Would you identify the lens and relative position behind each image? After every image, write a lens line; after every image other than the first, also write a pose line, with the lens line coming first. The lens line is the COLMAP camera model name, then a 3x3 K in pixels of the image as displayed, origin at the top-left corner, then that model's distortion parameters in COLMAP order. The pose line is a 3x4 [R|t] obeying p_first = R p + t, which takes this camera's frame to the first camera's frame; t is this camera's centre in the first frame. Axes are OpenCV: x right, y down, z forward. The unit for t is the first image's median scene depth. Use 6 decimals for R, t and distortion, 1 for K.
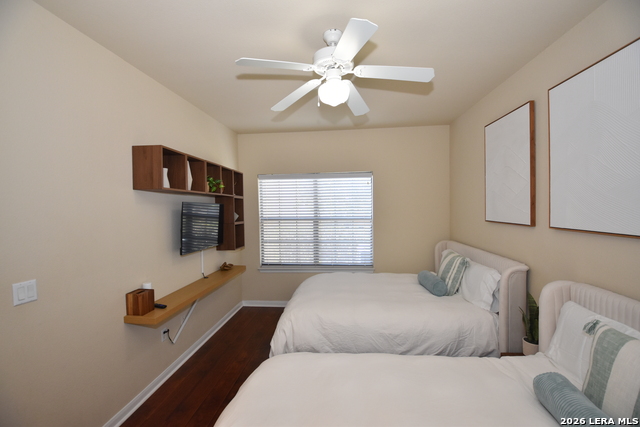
lens RADIAL K [[274.1, 0, 324.9], [0, 274.1, 215.2], [0, 0, 1]] dist [0.012557, -0.020907]
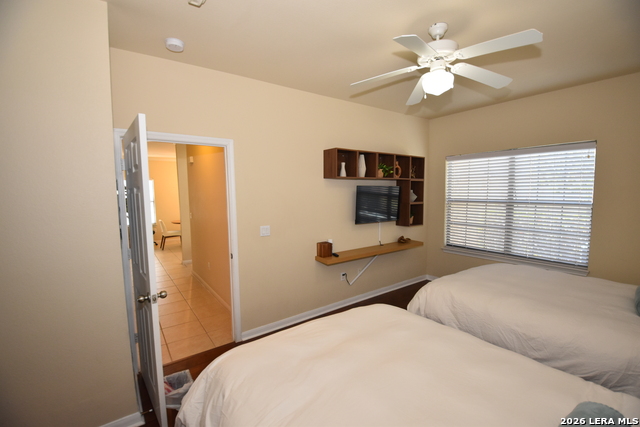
lens RADIAL K [[274.1, 0, 324.9], [0, 274.1, 215.2], [0, 0, 1]] dist [0.012557, -0.020907]
pose [[0.673781, 0.069677, -0.735638, 0.385461], [-0.017561, 0.996773, 0.078327, -0.005346], [0.738722, -0.039856, 0.672831, -0.046284]]
